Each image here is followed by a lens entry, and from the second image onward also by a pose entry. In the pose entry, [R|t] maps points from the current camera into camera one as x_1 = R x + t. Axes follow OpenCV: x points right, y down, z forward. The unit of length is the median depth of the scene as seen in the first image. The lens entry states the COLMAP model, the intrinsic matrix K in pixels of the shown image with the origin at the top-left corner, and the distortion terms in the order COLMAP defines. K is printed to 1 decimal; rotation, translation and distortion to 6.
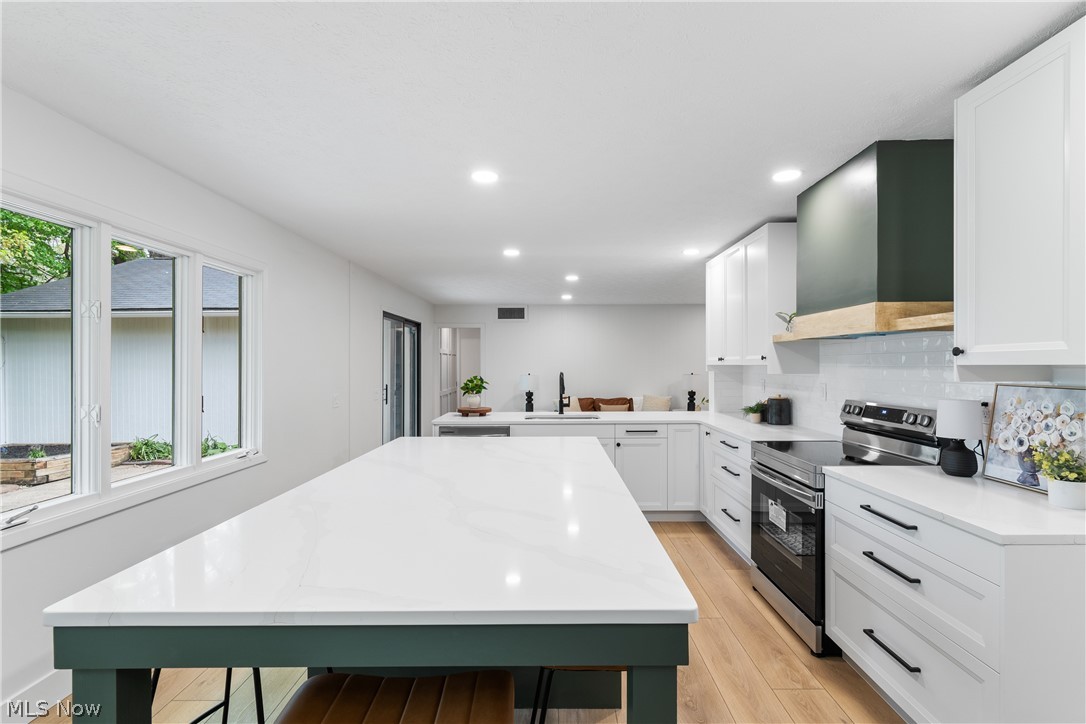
lens RADIAL K [[489.3, 0, 545.1], [0, 489.3, 365.0], [0, 0, 1]] dist [-0.002305, -0.000407]
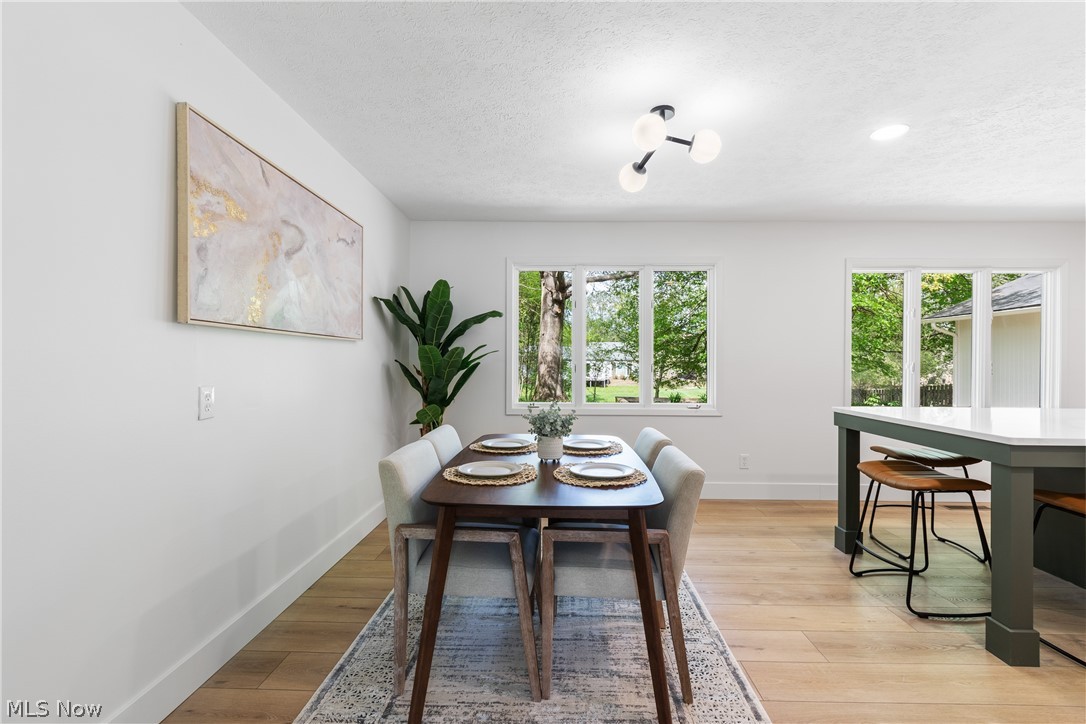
lens RADIAL K [[485.2, 0, 550.4], [0, 485.2, 358.4], [0, 0, 1]] dist [0.001706, -0.000356]
pose [[-0.020192, -0.003331, -0.999791, 0.661495], [-0.009054, 0.999954, -0.003148, 0.053578], [0.999755, 0.008988, -0.020221, -0.249910]]
